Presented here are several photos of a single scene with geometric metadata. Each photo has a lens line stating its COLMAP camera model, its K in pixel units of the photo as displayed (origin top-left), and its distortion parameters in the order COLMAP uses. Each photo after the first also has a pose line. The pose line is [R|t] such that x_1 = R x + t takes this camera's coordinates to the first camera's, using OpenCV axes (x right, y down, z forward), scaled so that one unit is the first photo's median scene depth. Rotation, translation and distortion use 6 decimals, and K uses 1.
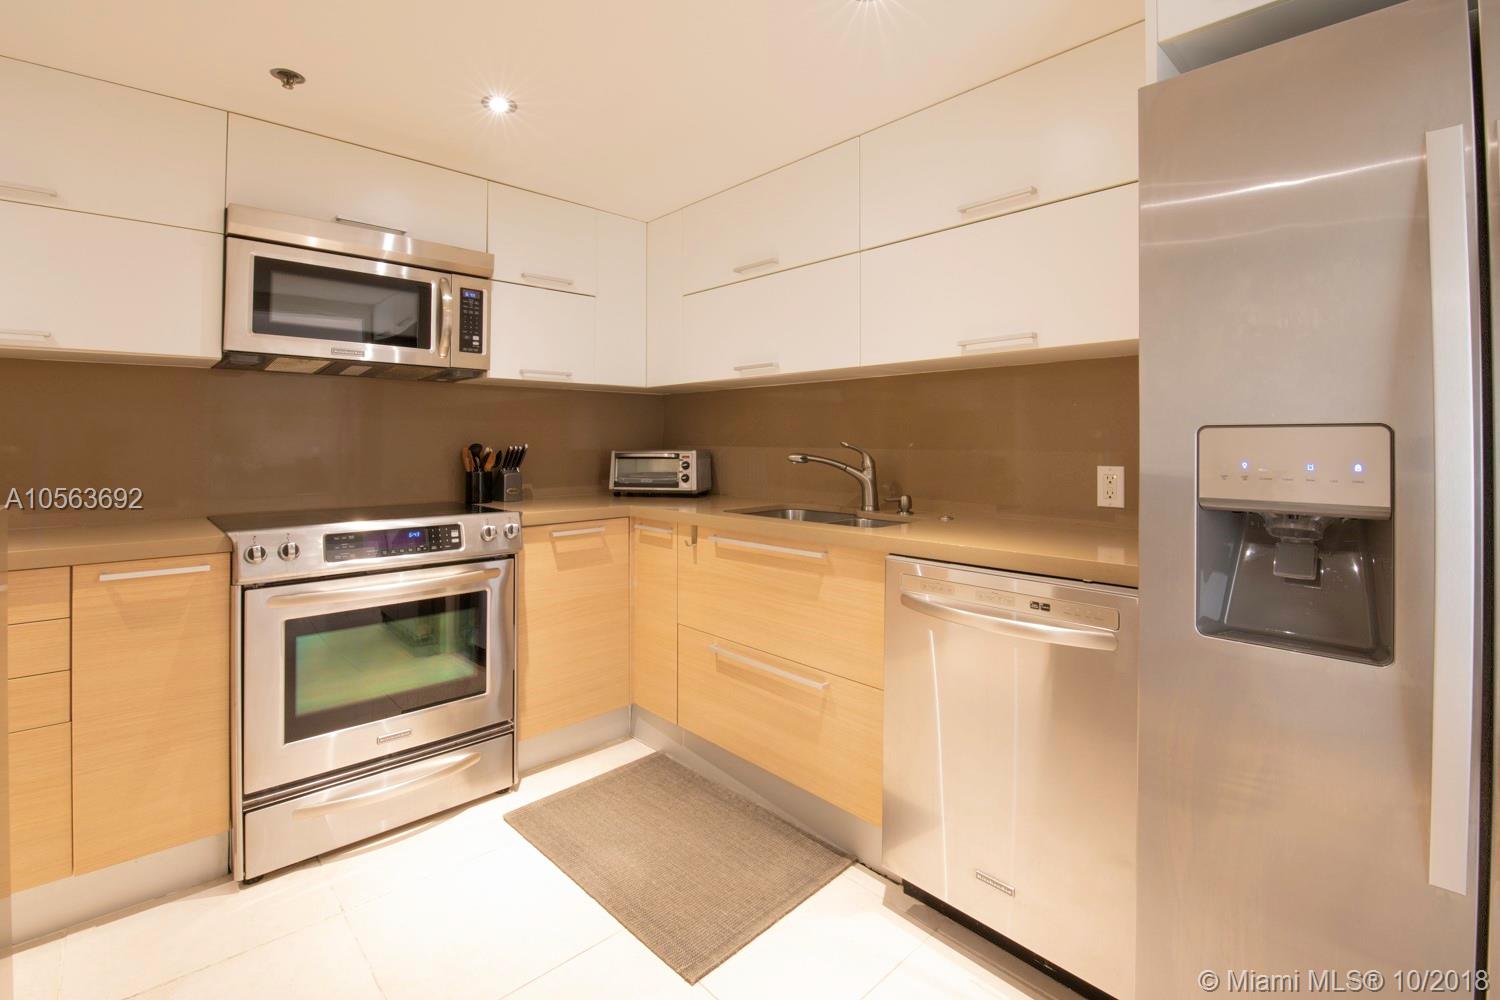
lens RADIAL K [[731.6, 0, 753.7], [0, 731.6, 452.8], [0, 0, 1]] dist [-0.002268, -0.011924]
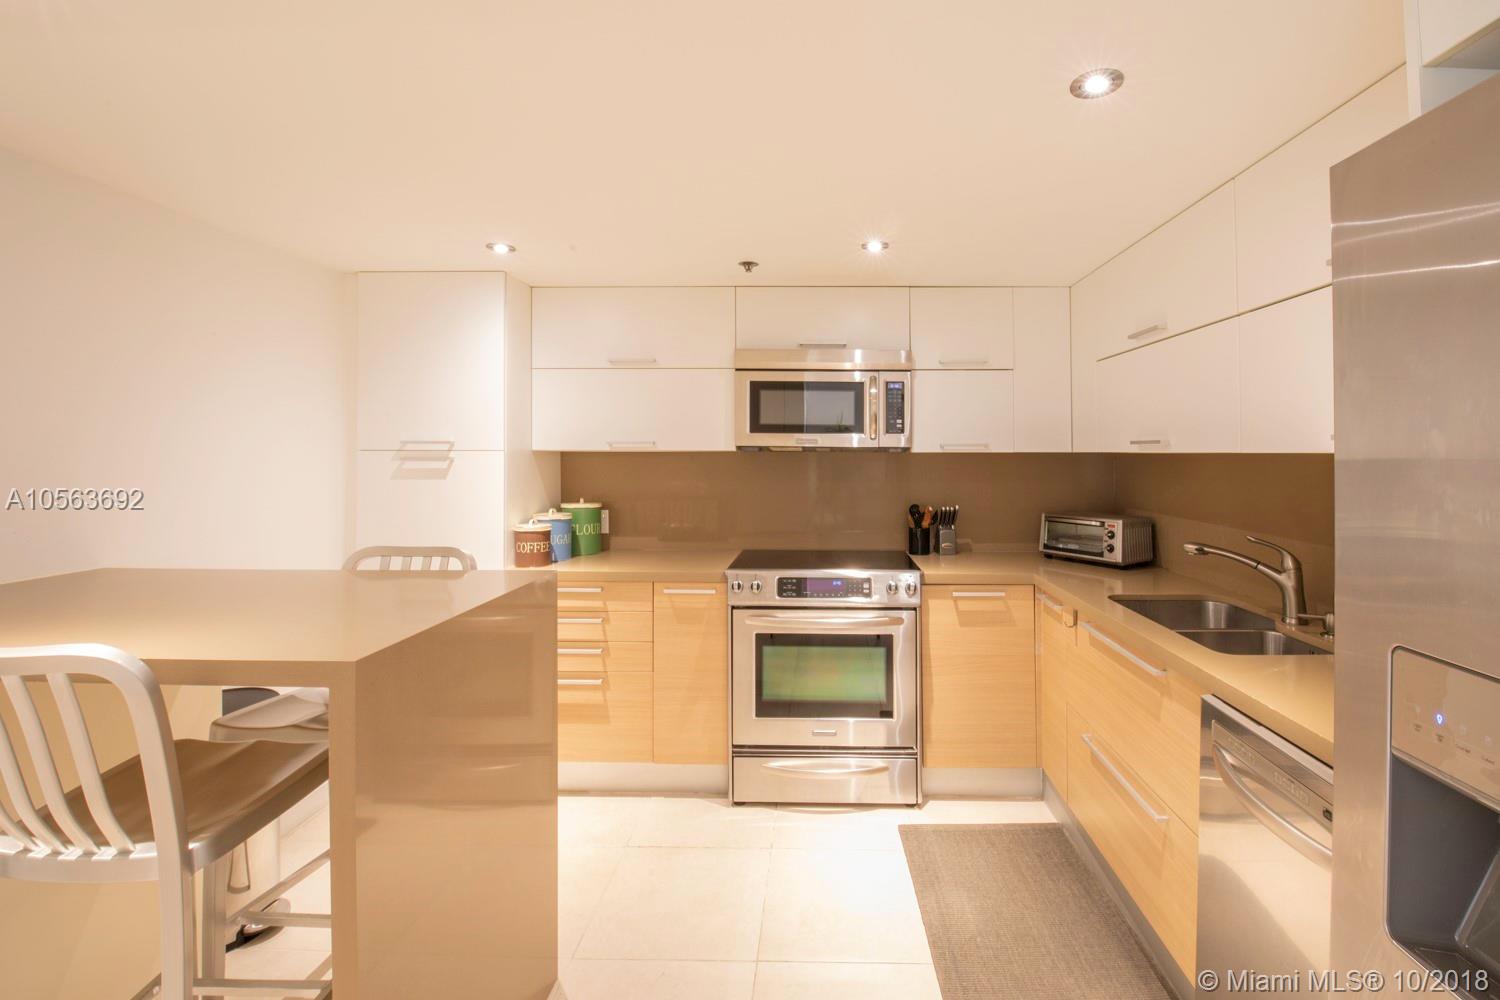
lens RADIAL K [[693.9, 0, 725.5], [0, 693.9, 458.4], [0, 0, 1]] dist [-0.001544, -0.011647]
pose [[0.651785, -0.004980, -0.758387, 0.321369], [0.005039, 0.999985, -0.002235, -0.101062], [0.758387, -0.002365, 0.651800, 0.039687]]
